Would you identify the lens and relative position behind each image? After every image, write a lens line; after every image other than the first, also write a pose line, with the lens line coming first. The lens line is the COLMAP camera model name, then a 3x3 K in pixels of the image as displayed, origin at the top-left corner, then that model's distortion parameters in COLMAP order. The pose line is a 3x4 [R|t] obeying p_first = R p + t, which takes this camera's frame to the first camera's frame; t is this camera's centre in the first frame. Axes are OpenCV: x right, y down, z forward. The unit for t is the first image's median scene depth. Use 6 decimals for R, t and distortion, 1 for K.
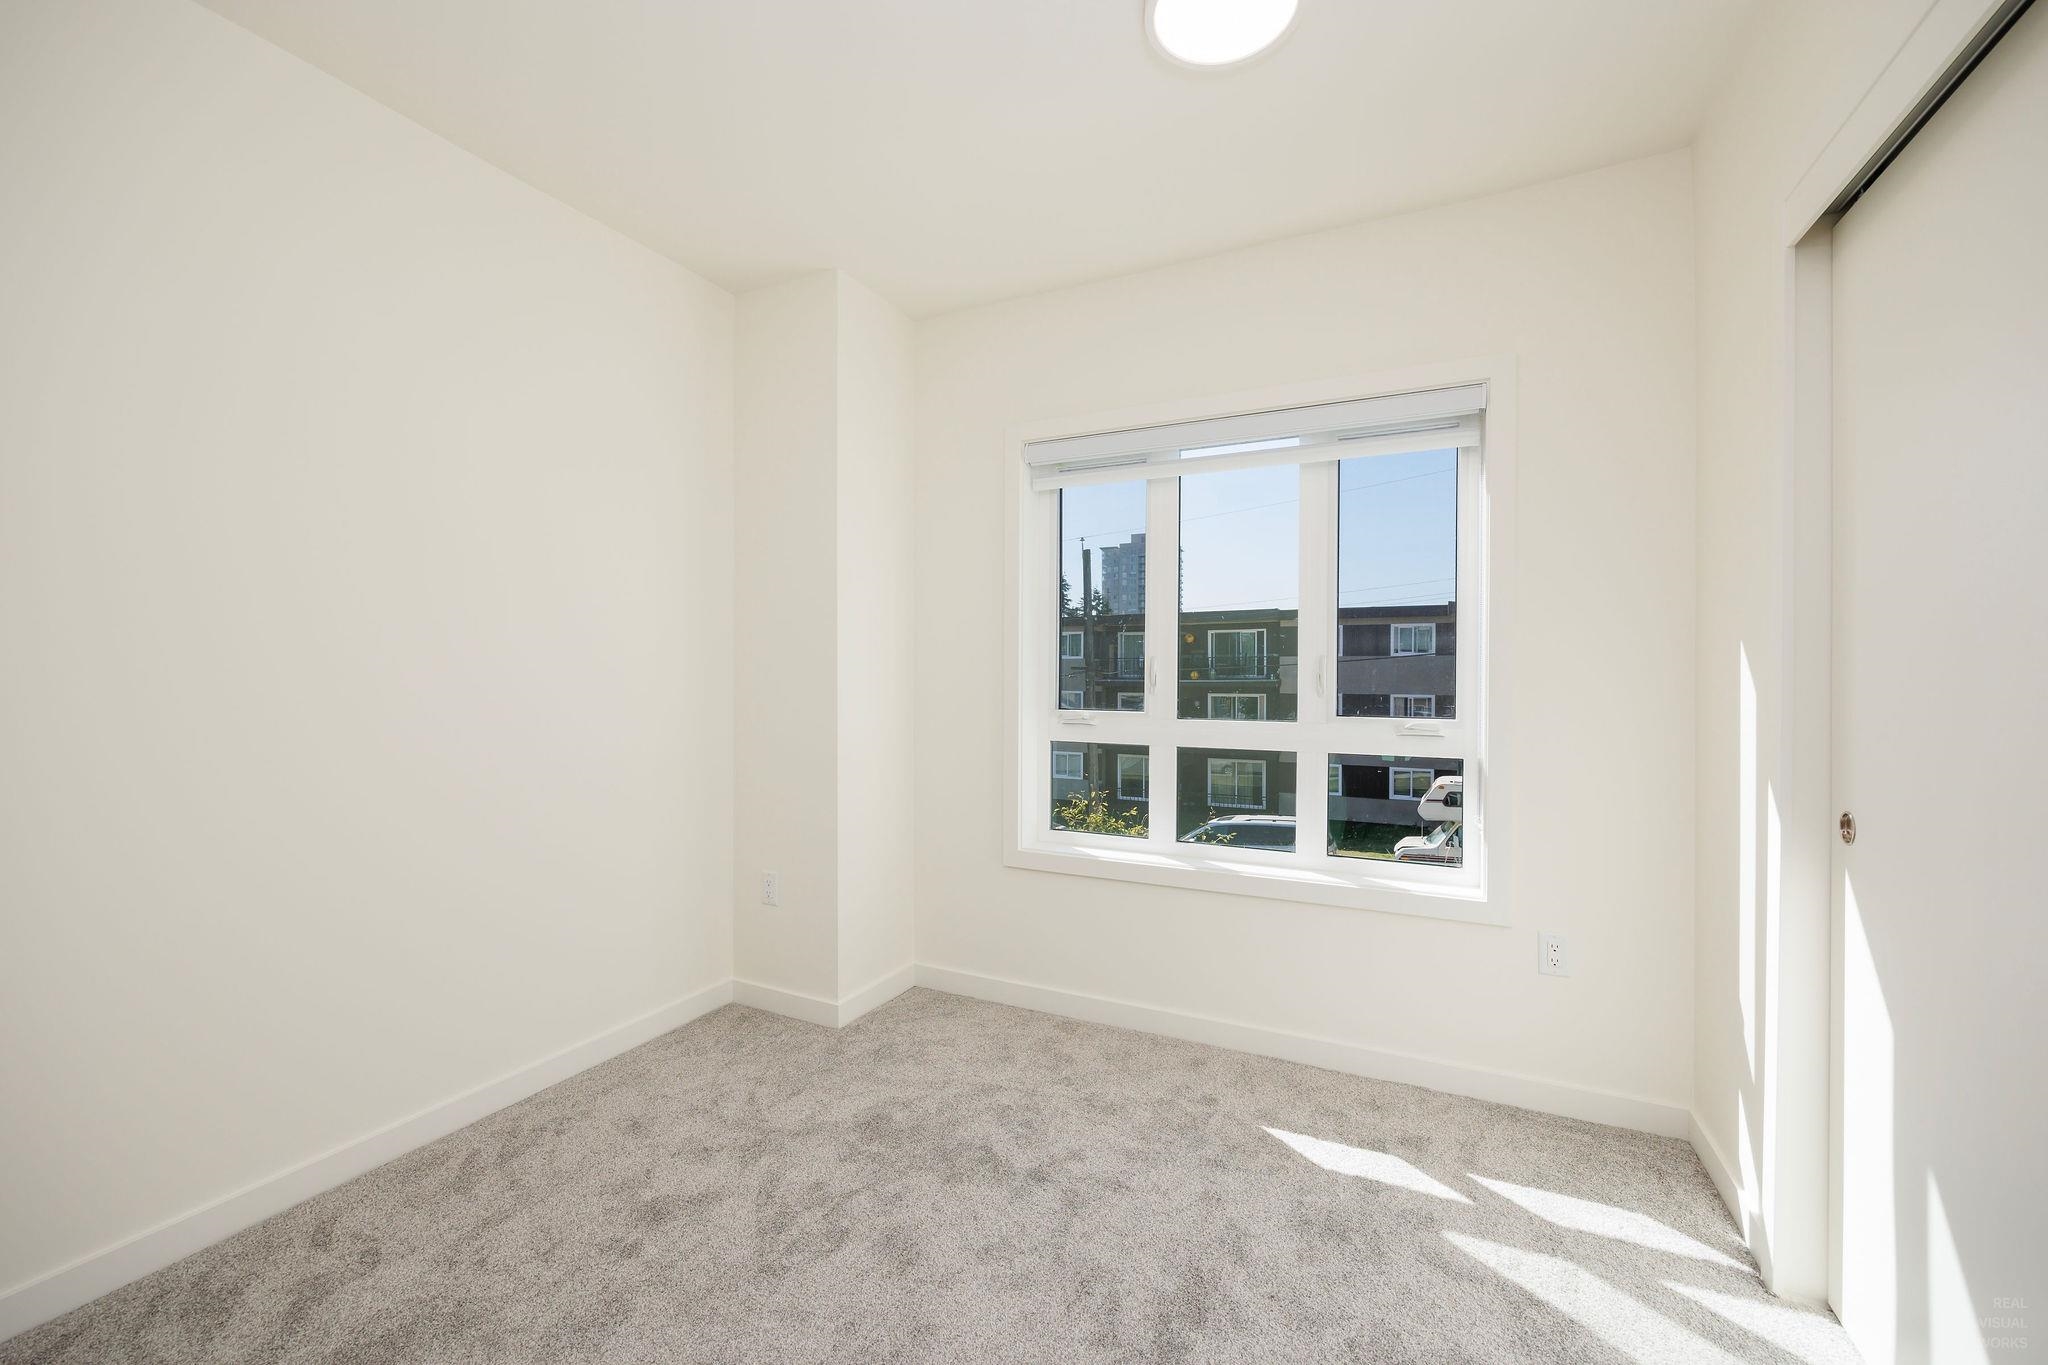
lens RADIAL K [[820.1, 0, 1028.8], [0, 820.1, 675.8], [0, 0, 1]] dist [0.000283, 0.000048]
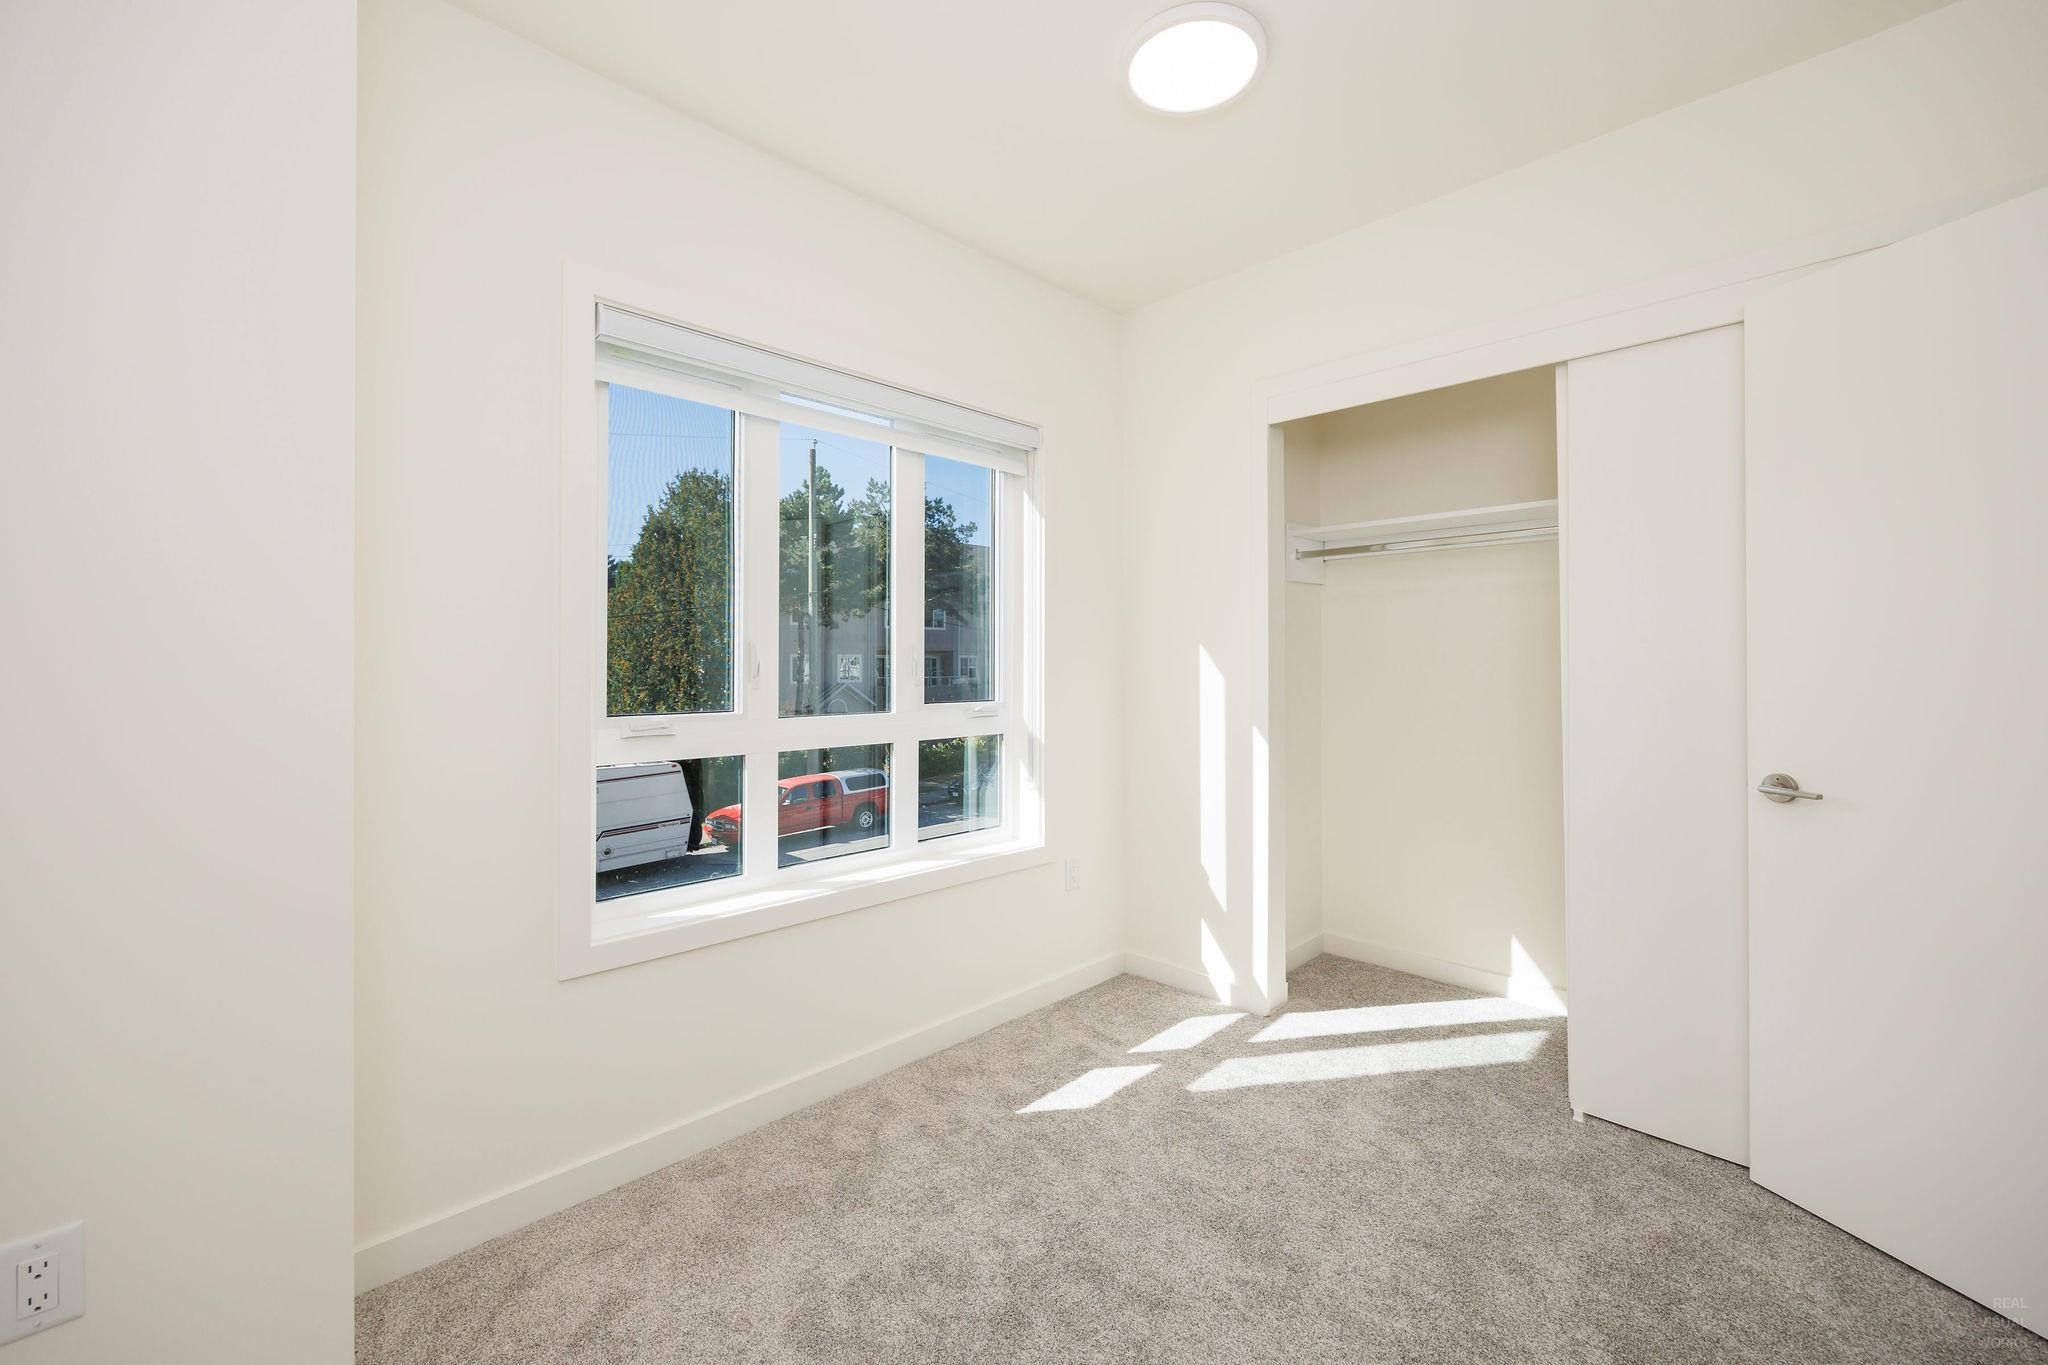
lens RADIAL K [[820.1, 0, 1019.8], [0, 820.1, 664.1], [0, 0, 1]] dist [0.000283, 0.000048]
pose [[0.340525, 0.001286, 0.940235, -0.601373], [0.007869, 0.999960, -0.004217, 0.004618], [-0.940203, 0.008834, 0.340501, 0.589937]]
